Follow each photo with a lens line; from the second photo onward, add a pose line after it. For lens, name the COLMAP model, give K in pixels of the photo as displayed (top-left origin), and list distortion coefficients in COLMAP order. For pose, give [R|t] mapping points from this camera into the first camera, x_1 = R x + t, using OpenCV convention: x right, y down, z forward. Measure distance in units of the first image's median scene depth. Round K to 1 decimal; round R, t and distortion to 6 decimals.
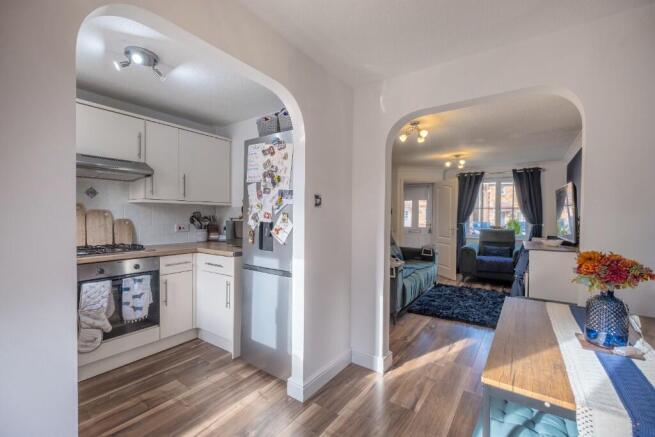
lens RADIAL K [[279.5, 0, 315.9], [0, 279.5, 212.7], [0, 0, 1]] dist [-0.002029, -0.000197]
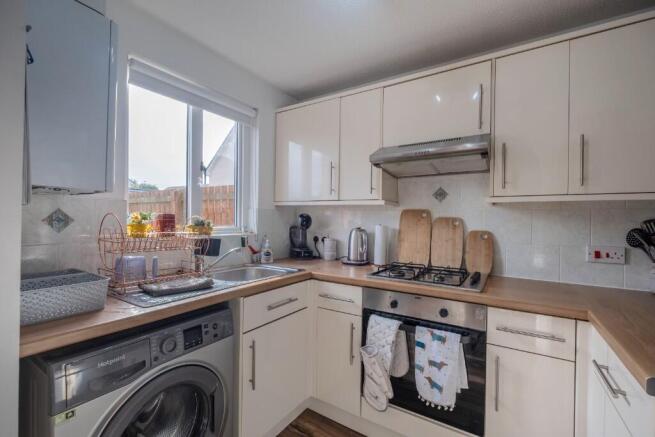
lens RADIAL K [[283.6, 0, 325.6], [0, 283.6, 222.5], [0, 0, 1]] dist [-0.002171, -0.000101]
pose [[0.077838, -0.000547, -0.996966, -0.067839], [-0.006624, 0.999977, -0.001066, 0.006574], [0.996944, 0.006687, 0.077832, 0.687282]]
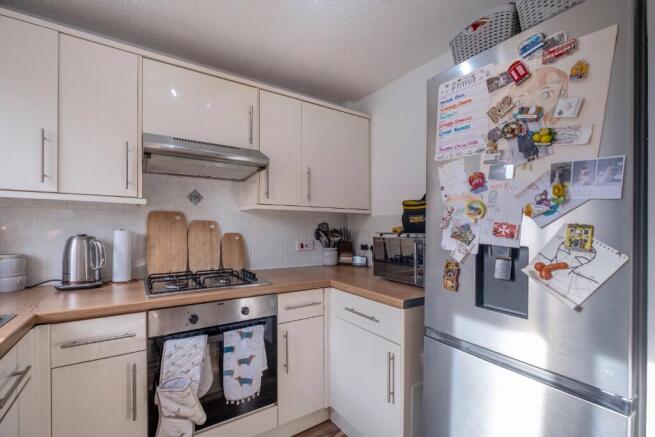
lens RADIAL K [[283.6, 0, 325.6], [0, 283.6, 222.5], [0, 0, 1]] dist [-0.002171, -0.000101]
pose [[0.942631, -0.004262, -0.333810, -0.251231], [0.002207, 0.999976, -0.006534, 0.000299], [0.333830, 0.005423, 0.942618, 0.447972]]
